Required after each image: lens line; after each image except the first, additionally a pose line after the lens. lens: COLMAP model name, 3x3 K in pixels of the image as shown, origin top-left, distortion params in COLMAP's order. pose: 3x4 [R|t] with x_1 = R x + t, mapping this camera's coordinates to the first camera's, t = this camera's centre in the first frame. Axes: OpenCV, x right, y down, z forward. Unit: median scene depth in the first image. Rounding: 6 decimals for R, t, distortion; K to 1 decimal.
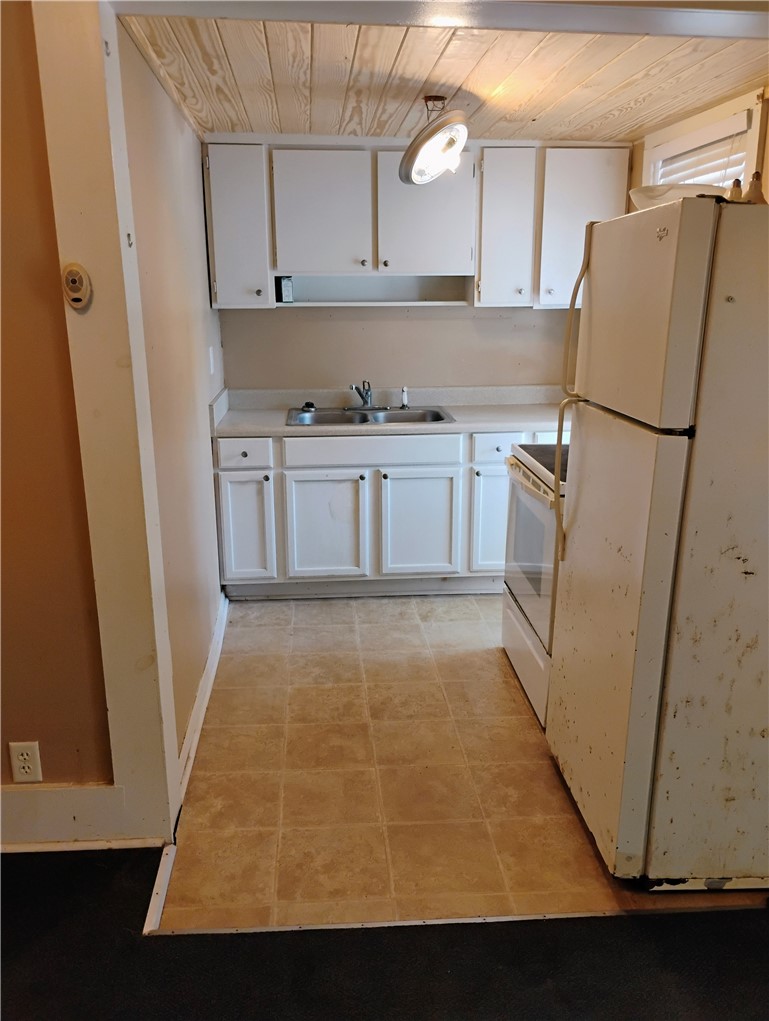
lens RADIAL K [[843.9, 0, 386.1], [0, 843.9, 508.2], [0, 0, 1]] dist [0.066609, -0.084660]
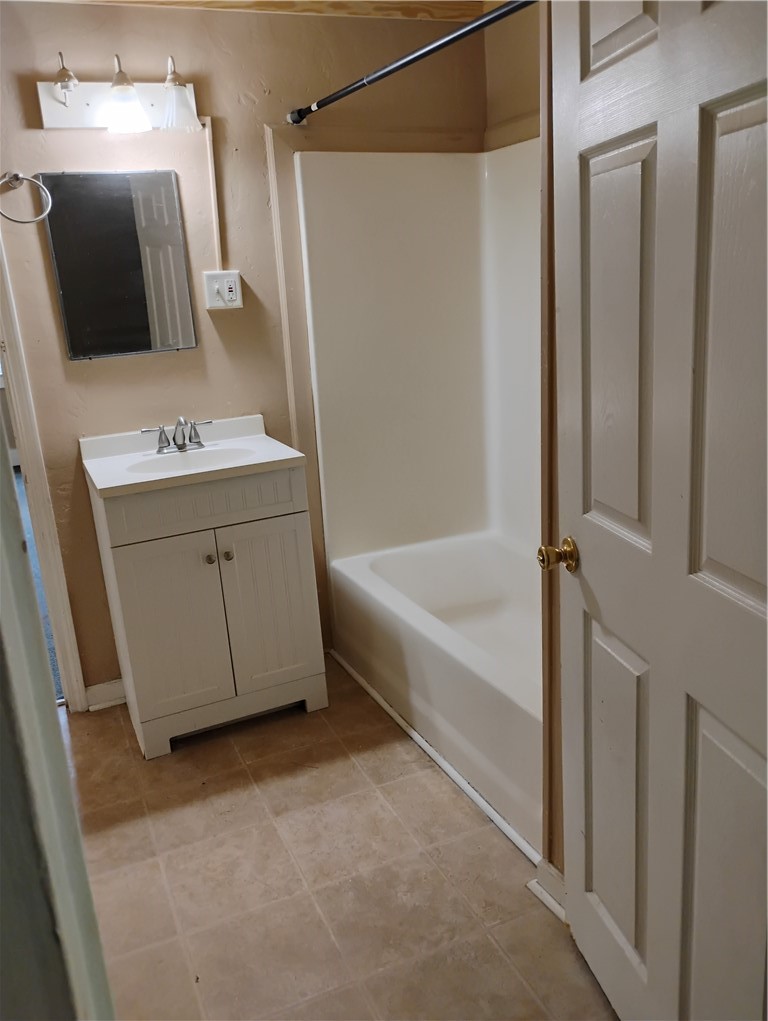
lens RADIAL K [[843.9, 0, 382.8], [0, 843.9, 504.3], [0, 0, 1]] dist [0.066609, -0.084660]
pose [[-0.945715, 0.136277, -0.295044, 0.000315], [-0.028375, 0.869750, 0.492675, -0.333558], [0.323755, 0.474302, -0.818670, 1.423003]]
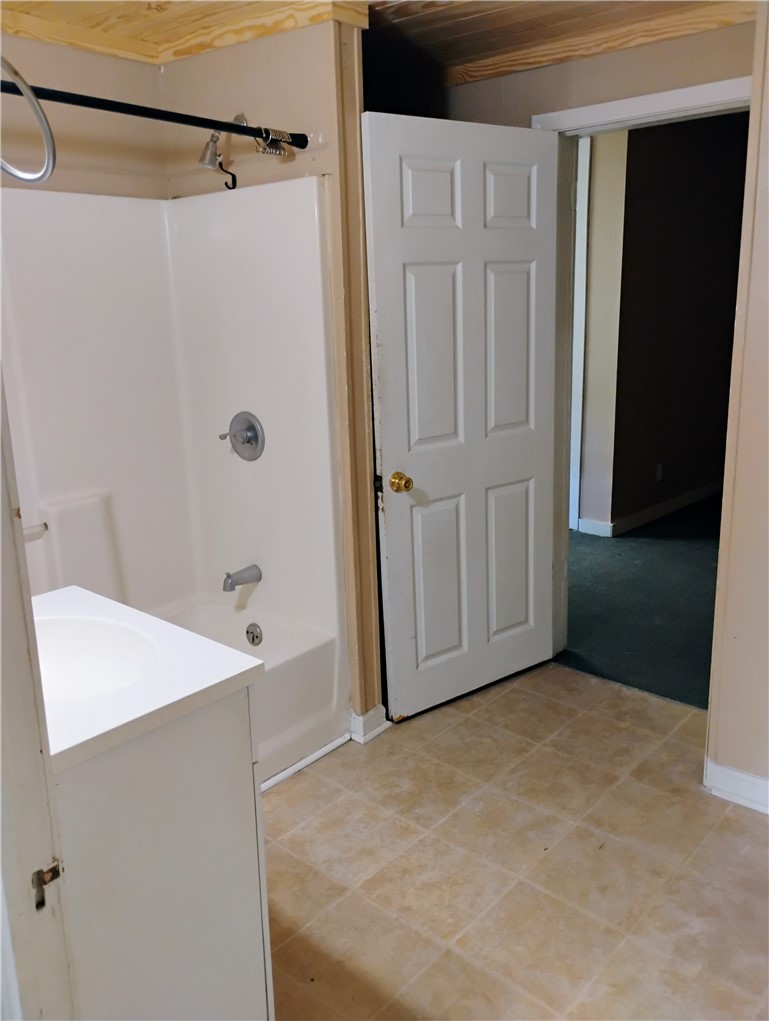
lens RADIAL K [[843.9, 0, 382.8], [0, 843.9, 506.0], [0, 0, 1]] dist [0.066609, -0.084660]
pose [[0.689423, 0.150863, -0.708474, 0.444313], [-0.160696, 0.985553, 0.053490, -0.033738], [0.706309, 0.076971, 0.703706, 0.232305]]
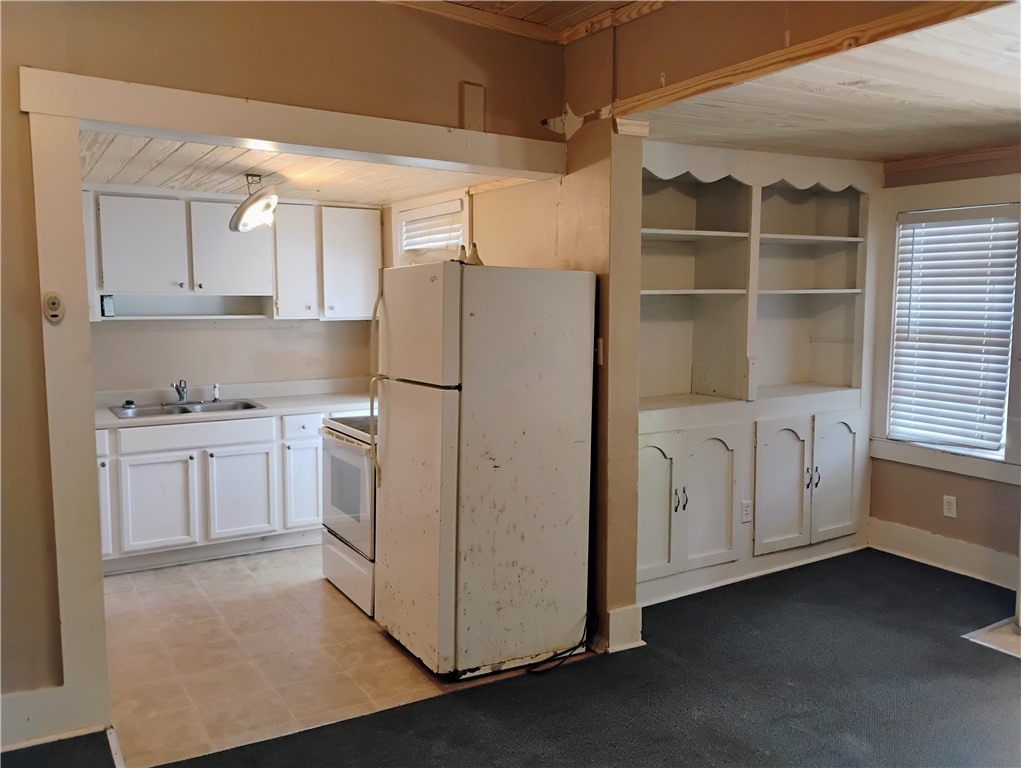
lens RADIAL K [[843.9, 0, 506.0], [0, 843.9, 382.8], [0, 0, 1]] dist [0.066609, -0.084660]
pose [[0.898504, -0.039846, 0.437153, -0.232430], [0.108546, 0.985113, -0.133306, 0.105464], [-0.425333, 0.167227, 0.889453, -0.437620]]
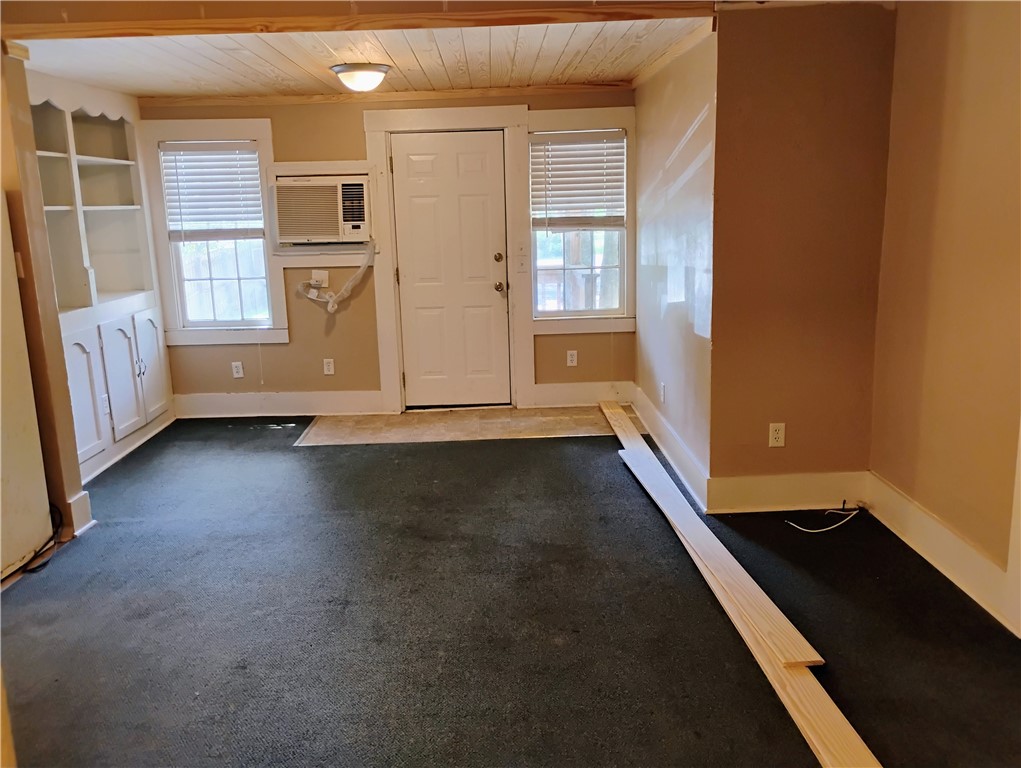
lens RADIAL K [[843.9, 0, 511.3], [0, 843.9, 383.1], [0, 0, 1]] dist [0.066609, -0.084660]
pose [[0.076054, -0.200392, 0.976759, -0.907233], [0.283841, 0.943419, 0.171451, 0.066921], [-0.955850, 0.264205, 0.128630, -0.226549]]
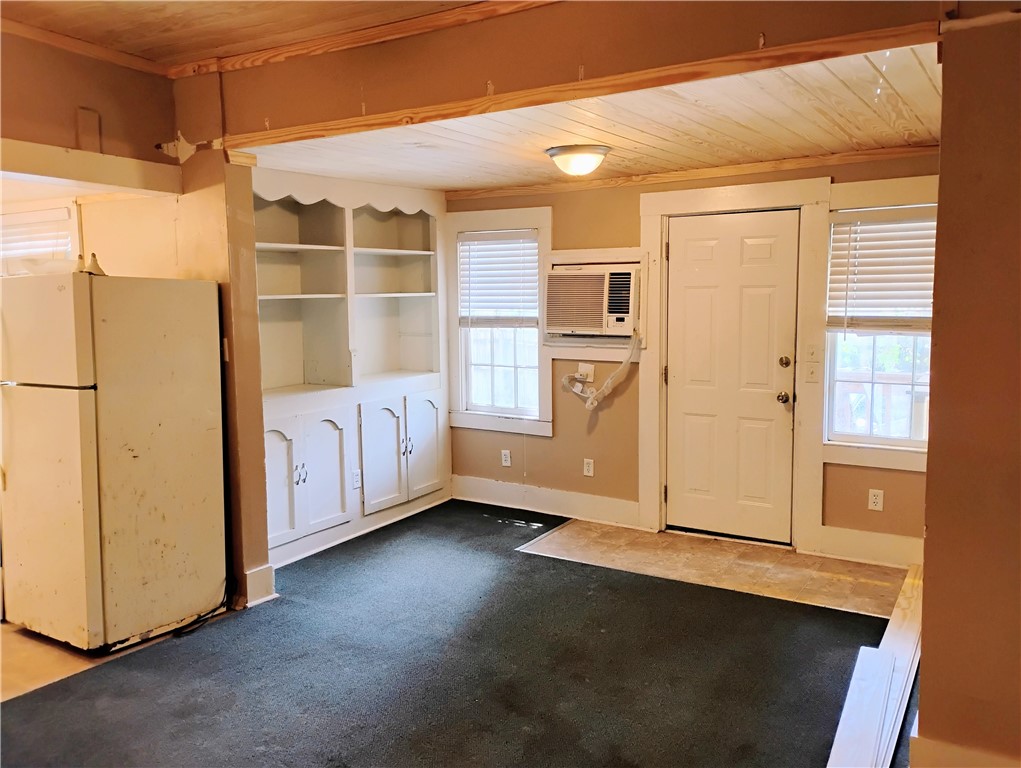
lens RADIAL K [[843.9, 0, 508.8], [0, 843.9, 383.8], [0, 0, 1]] dist [0.066609, -0.084660]
pose [[0.605909, -0.087177, 0.790743, -0.440705], [0.210861, 0.976025, -0.053969, 0.150087], [-0.767080, 0.199437, 0.609765, -0.662113]]
